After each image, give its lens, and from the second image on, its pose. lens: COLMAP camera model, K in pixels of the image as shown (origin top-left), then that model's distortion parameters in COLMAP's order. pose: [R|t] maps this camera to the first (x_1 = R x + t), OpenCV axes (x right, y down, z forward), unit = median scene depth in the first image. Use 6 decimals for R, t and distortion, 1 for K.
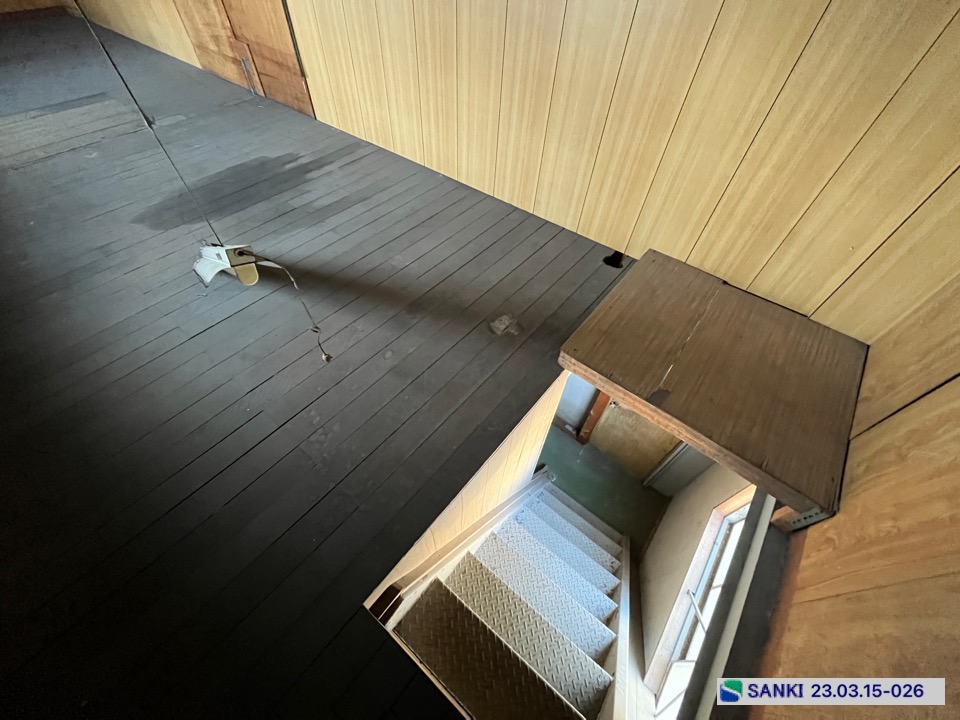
lens RADIAL K [[384.7, 0, 477.8], [0, 384.7, 361.5], [0, 0, 1]] dist [-0.004627, 0.000082]
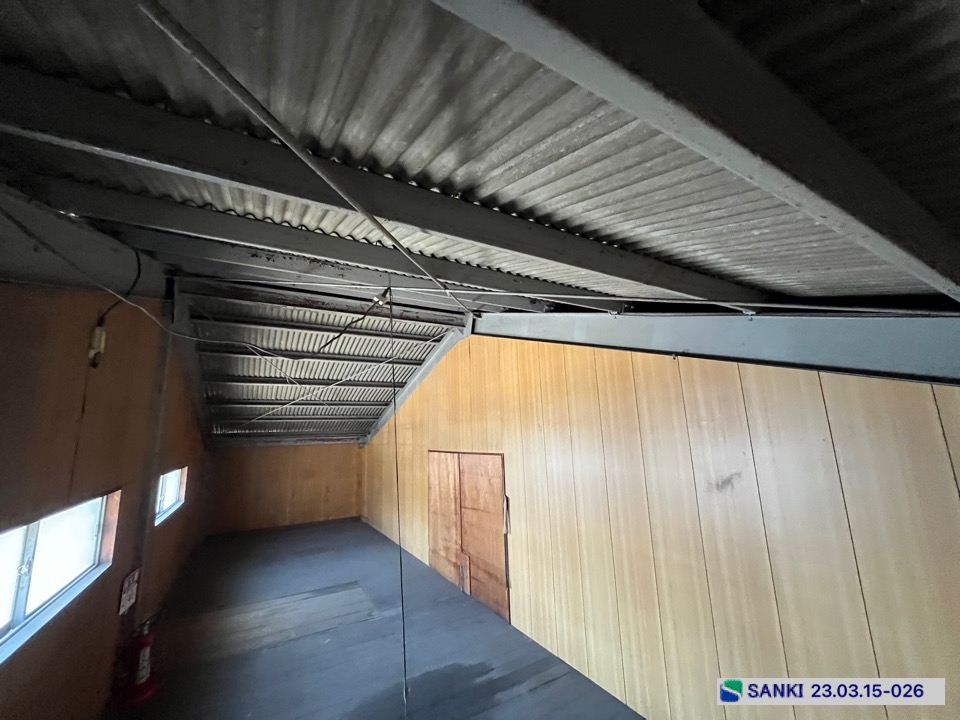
lens RADIAL K [[384.7, 0, 477.5], [0, 384.7, 360.9], [0, 0, 1]] dist [-0.004627, 0.000082]
pose [[0.929410, -0.131437, -0.344851, -0.049985], [-0.244846, 0.479551, -0.842663, -0.071039], [0.276131, 0.867614, 0.413518, -0.113549]]
